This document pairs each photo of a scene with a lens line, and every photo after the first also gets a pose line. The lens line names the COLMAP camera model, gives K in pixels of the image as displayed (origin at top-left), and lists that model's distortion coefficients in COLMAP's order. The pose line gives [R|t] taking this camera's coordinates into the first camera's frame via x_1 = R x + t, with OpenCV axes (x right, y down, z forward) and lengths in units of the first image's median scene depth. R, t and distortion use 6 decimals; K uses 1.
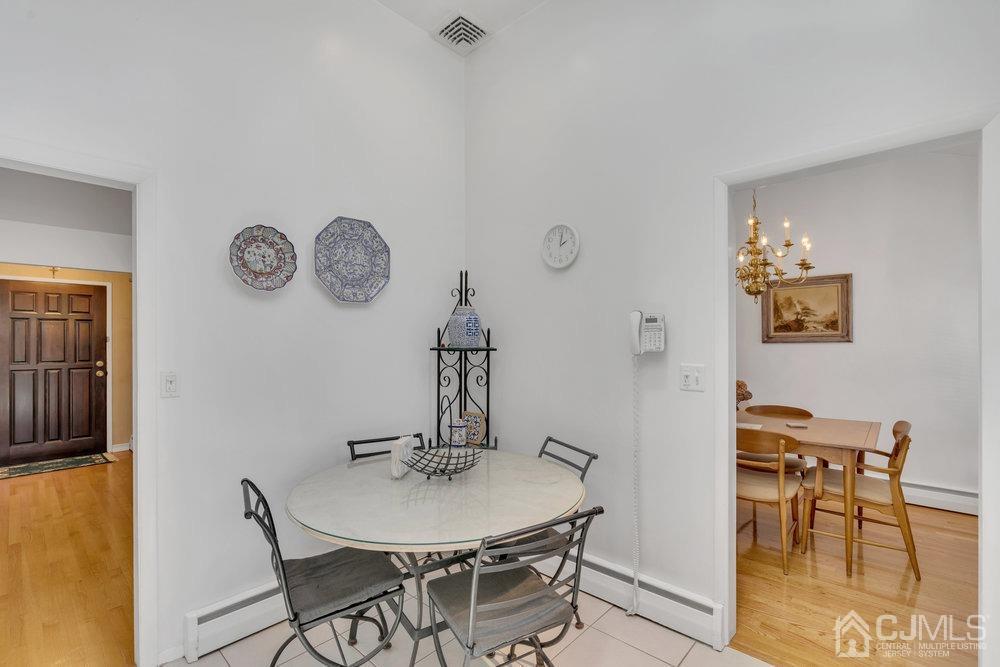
lens RADIAL K [[448.7, 0, 502.7], [0, 448.7, 337.1], [0, 0, 1]] dist [-0.002068, -0.000177]
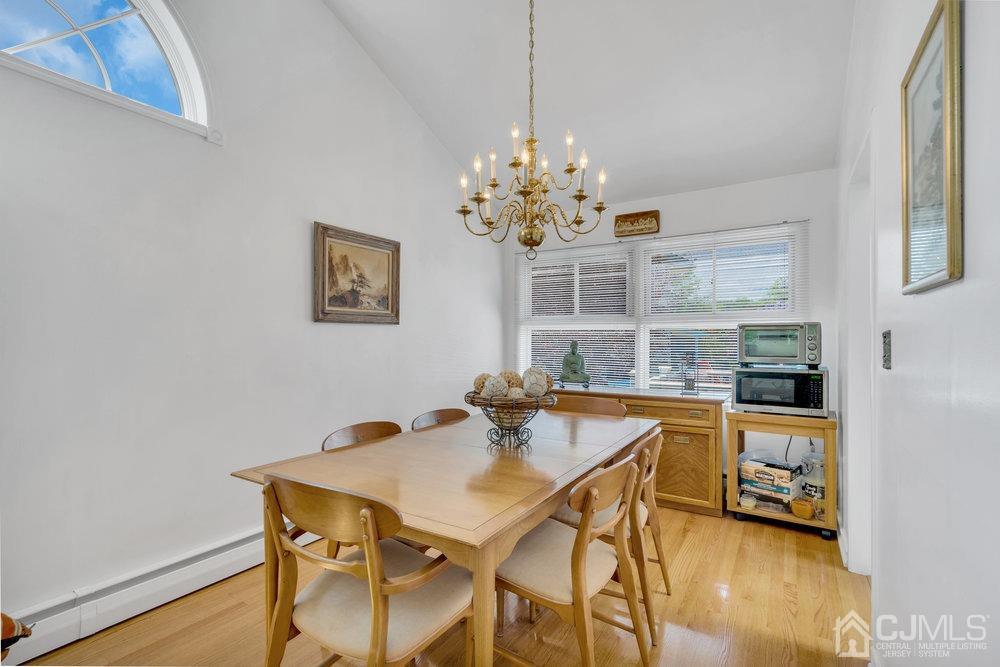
lens RADIAL K [[451.2, 0, 505.1], [0, 451.2, 339.9], [0, 0, 1]] dist [-0.005353, 0.000595]
pose [[-0.176657, 0.005028, 0.984260, -0.069398], [-0.006832, 0.999957, -0.006335, 0.036680], [-0.984249, -0.007843, -0.176615, 0.781062]]
